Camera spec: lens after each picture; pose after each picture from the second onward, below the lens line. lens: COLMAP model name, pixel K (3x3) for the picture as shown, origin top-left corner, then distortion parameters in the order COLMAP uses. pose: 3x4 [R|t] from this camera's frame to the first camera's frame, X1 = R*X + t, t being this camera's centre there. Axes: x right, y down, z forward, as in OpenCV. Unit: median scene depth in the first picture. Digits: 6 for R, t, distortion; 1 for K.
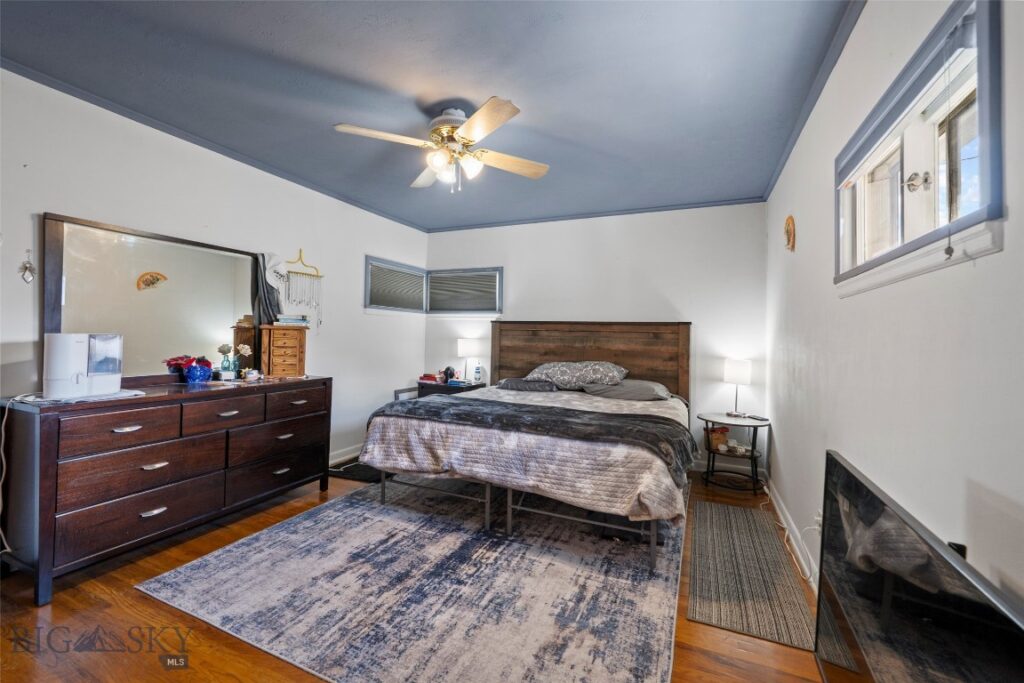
lens RADIAL K [[417.8, 0, 500.8], [0, 417.8, 332.9], [0, 0, 1]] dist [0.000035, -0.000394]
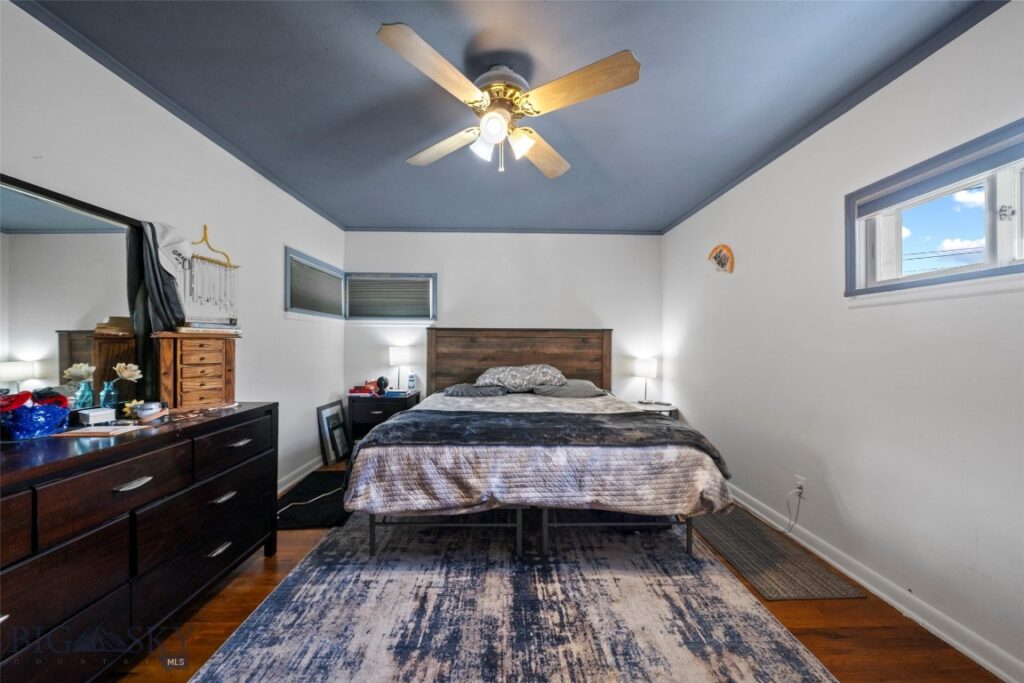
lens RADIAL K [[349.0, 0, 516.5], [0, 349.0, 345.7], [0, 0, 1]] dist [-0.004762, -0.000378]
pose [[0.903631, -0.019660, 0.427861, -0.336110], [0.011259, 0.999691, 0.022156, -0.003384], [-0.428164, -0.015203, 0.903573, 0.306573]]
